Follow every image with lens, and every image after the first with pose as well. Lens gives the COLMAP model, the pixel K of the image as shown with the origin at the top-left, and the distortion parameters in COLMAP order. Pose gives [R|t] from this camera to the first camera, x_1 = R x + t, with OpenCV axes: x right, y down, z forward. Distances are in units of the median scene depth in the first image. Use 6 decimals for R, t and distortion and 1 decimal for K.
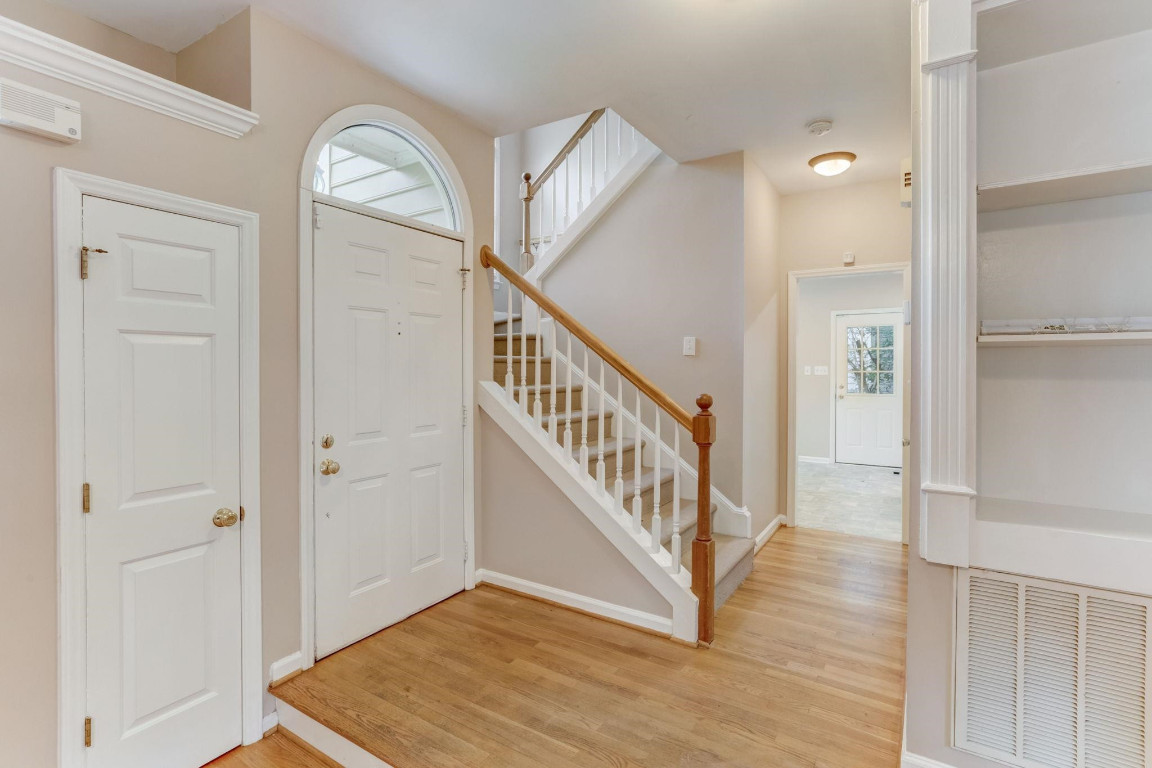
lens RADIAL K [[539.4, 0, 578.2], [0, 539.4, 376.3], [0, 0, 1]] dist [-0.025181, 0.011607]
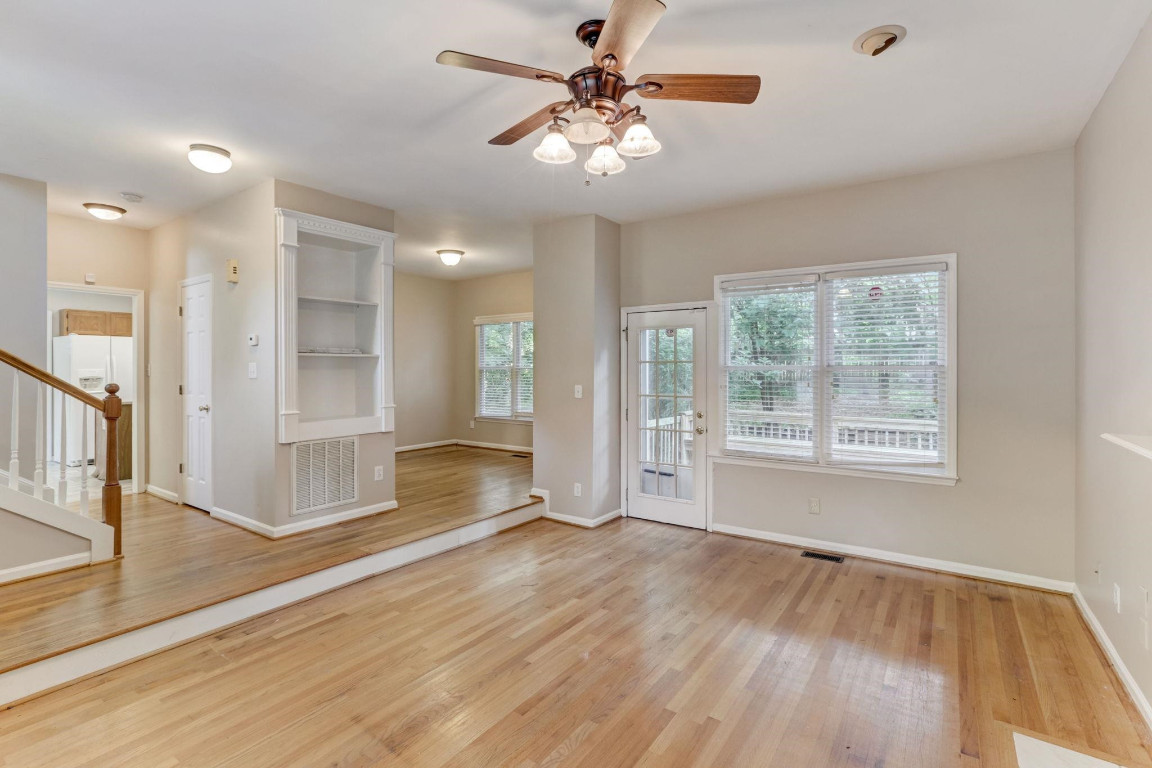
lens RADIAL K [[546.4, 0, 571.5], [0, 546.4, 362.1], [0, 0, 1]] dist [-0.020357, 0.012072]
pose [[0.039066, 0.010659, 0.999180, -1.413586], [0.014889, 0.999826, -0.011248, 0.014659], [-0.999126, 0.015316, 0.038901, -0.337789]]
